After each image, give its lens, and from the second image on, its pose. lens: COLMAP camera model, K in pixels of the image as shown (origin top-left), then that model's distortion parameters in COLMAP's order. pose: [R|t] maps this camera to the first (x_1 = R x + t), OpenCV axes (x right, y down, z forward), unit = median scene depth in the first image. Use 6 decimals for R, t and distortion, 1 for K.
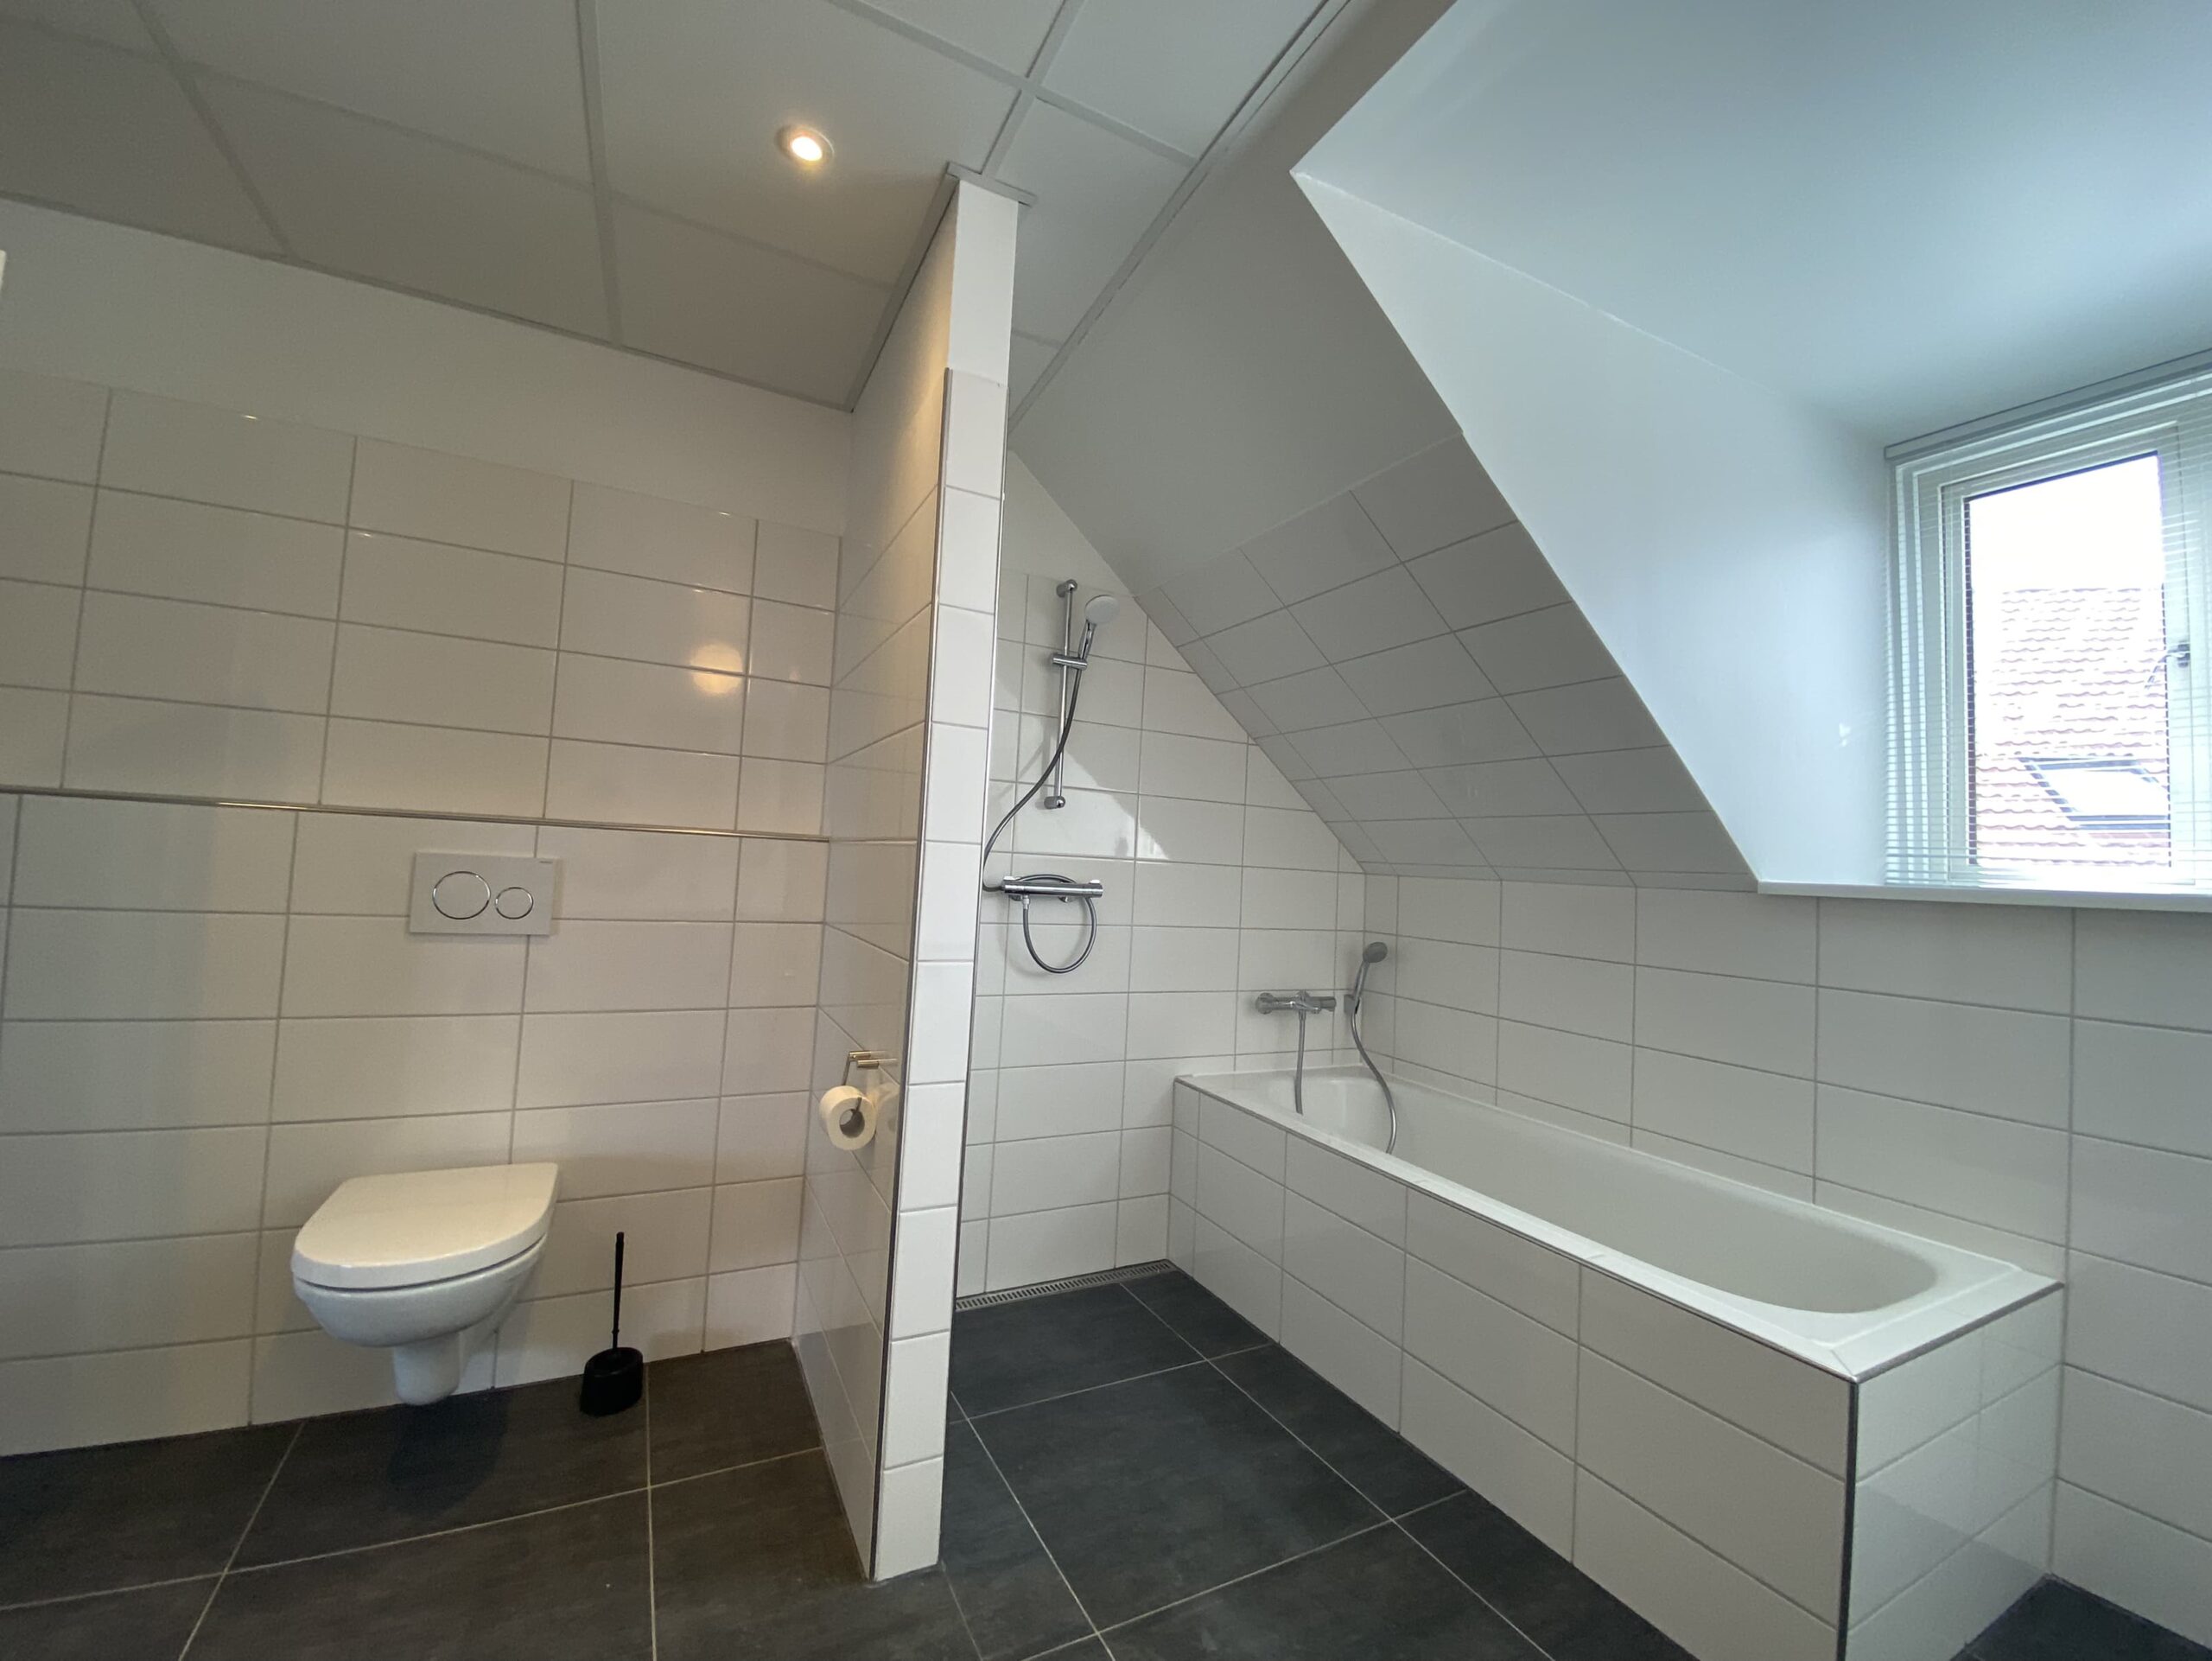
lens RADIAL K [[910.0, 0, 1114.8], [0, 910.0, 820.6], [0, 0, 1]] dist [-0.000194, -0.000047]
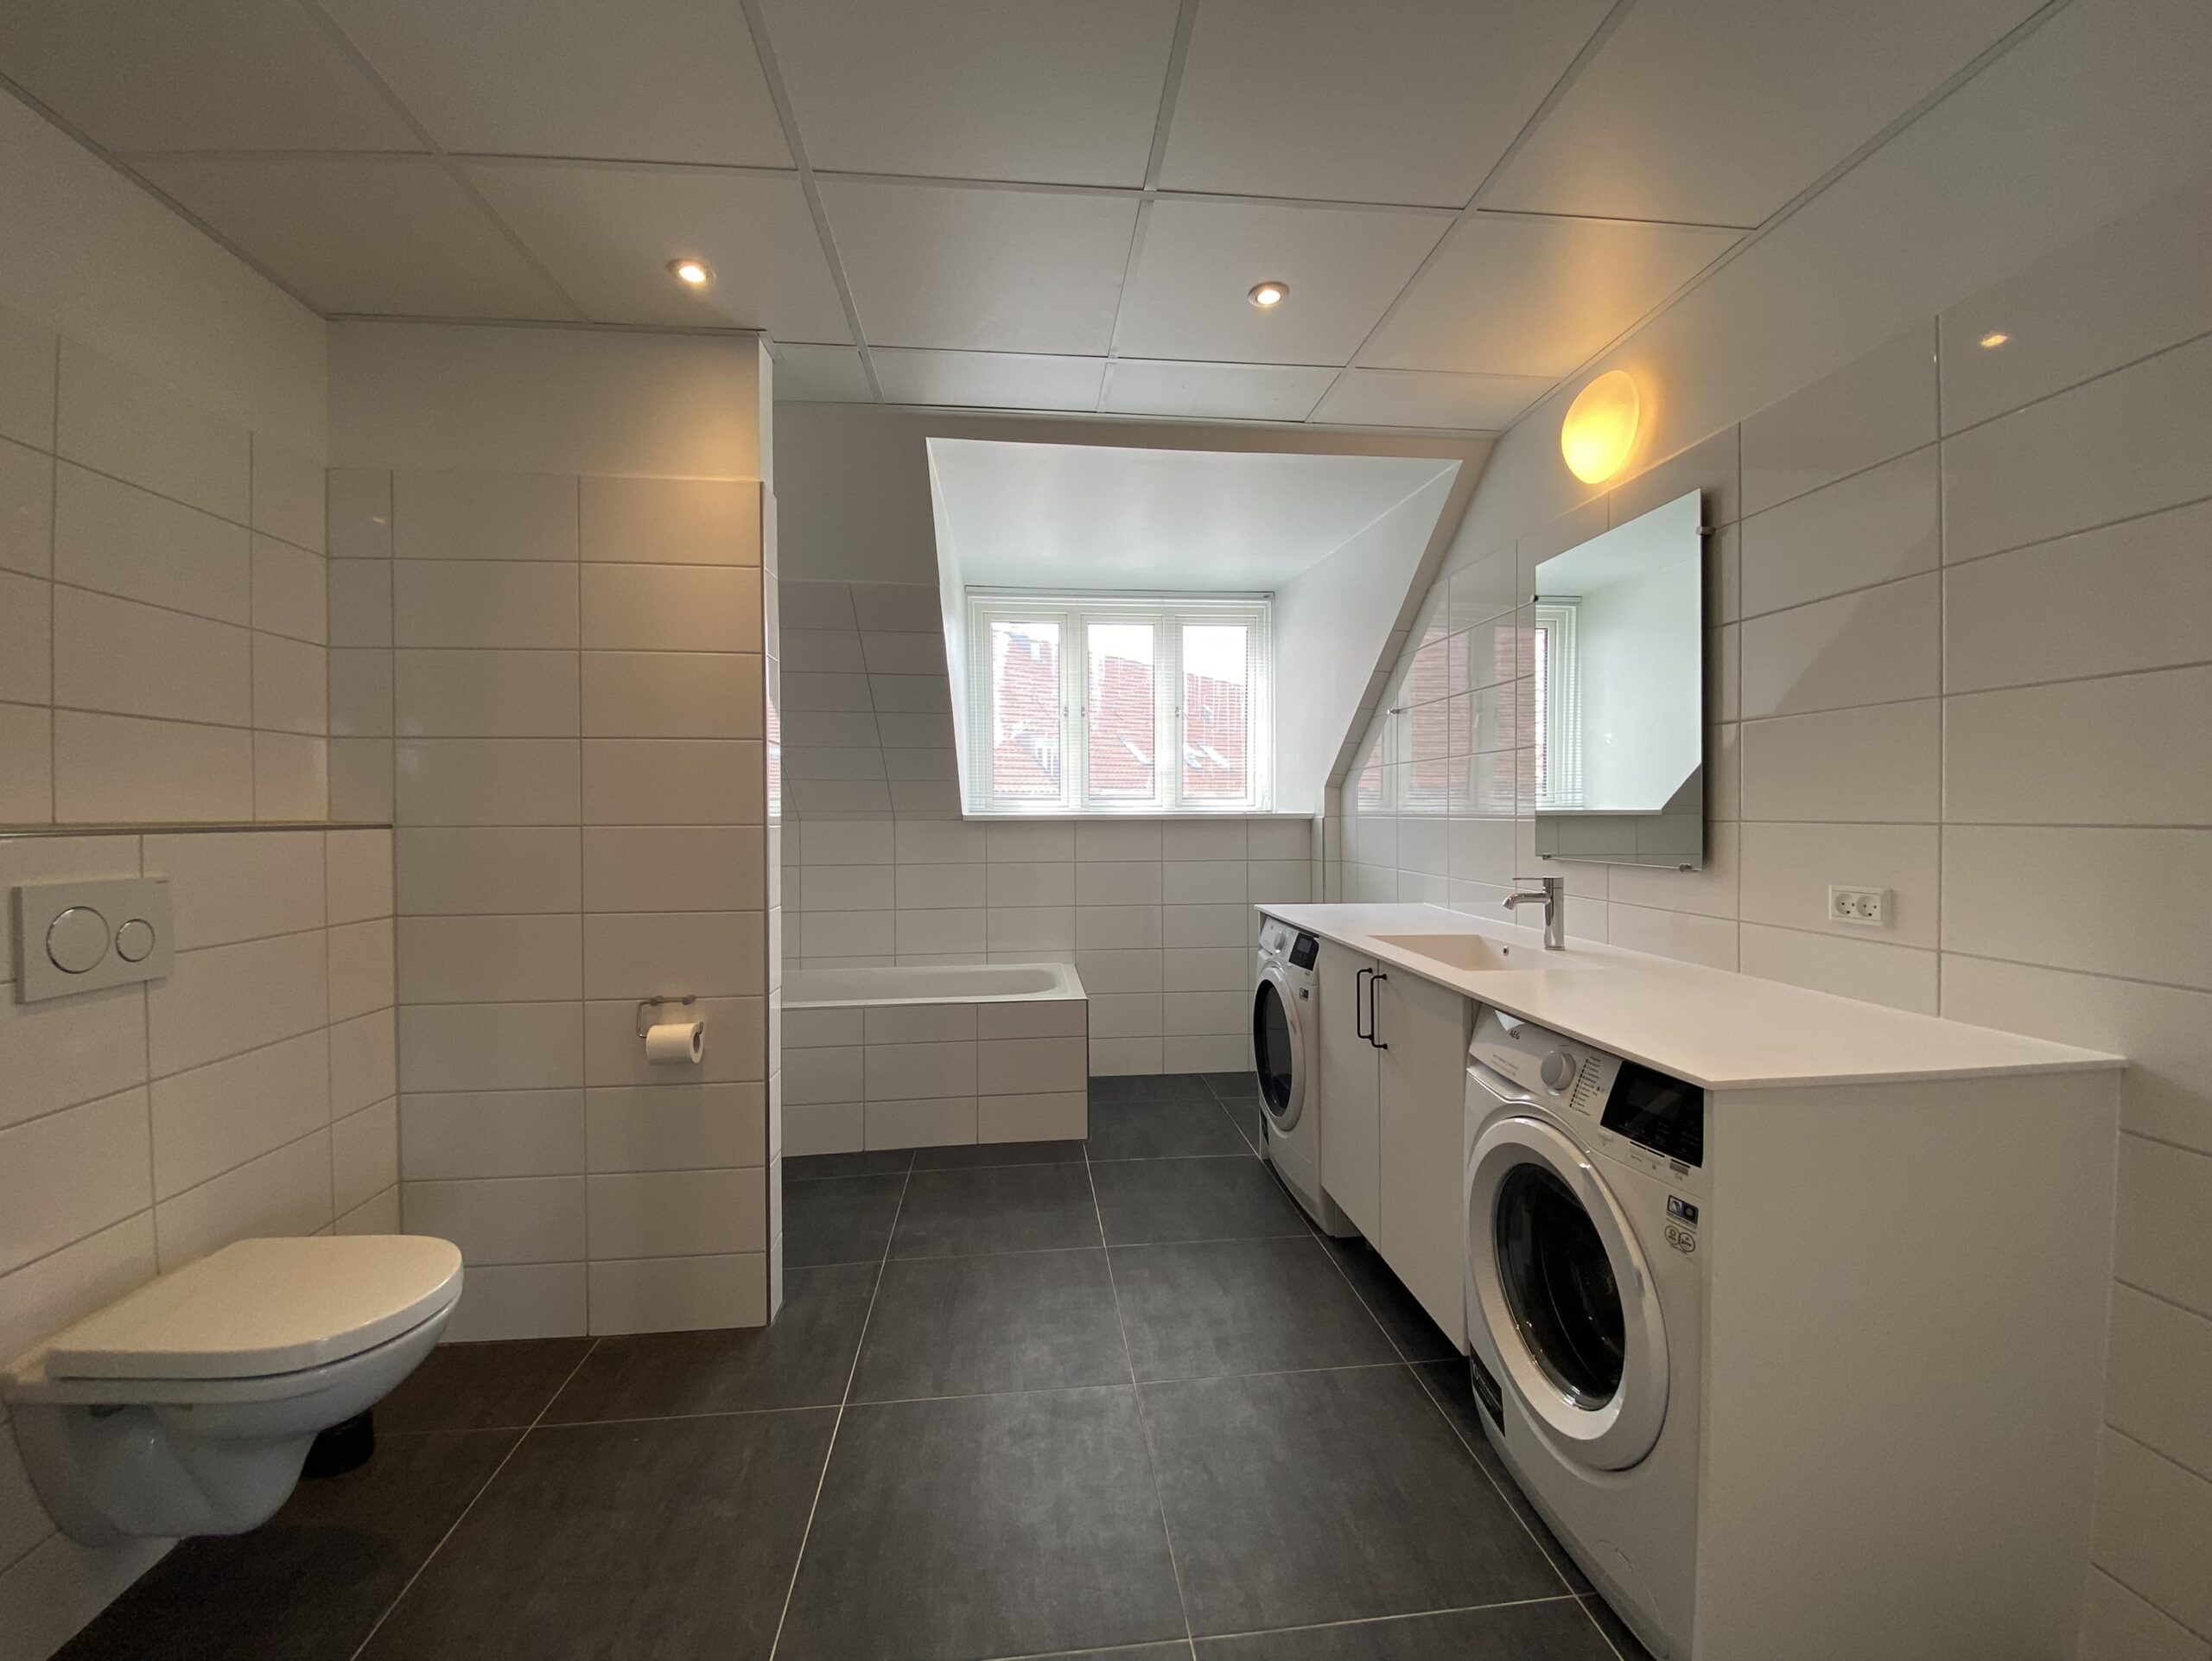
lens RADIAL K [[880.4, 0, 1104.5], [0, 880.4, 824.6], [0, 0, 1]] dist [-0.001746, -0.000364]
pose [[0.382166, -0.074630, 0.921075, -1.018591], [0.004641, 0.996876, 0.078846, -0.058527], [-0.924082, -0.025858, 0.381319, -0.016107]]
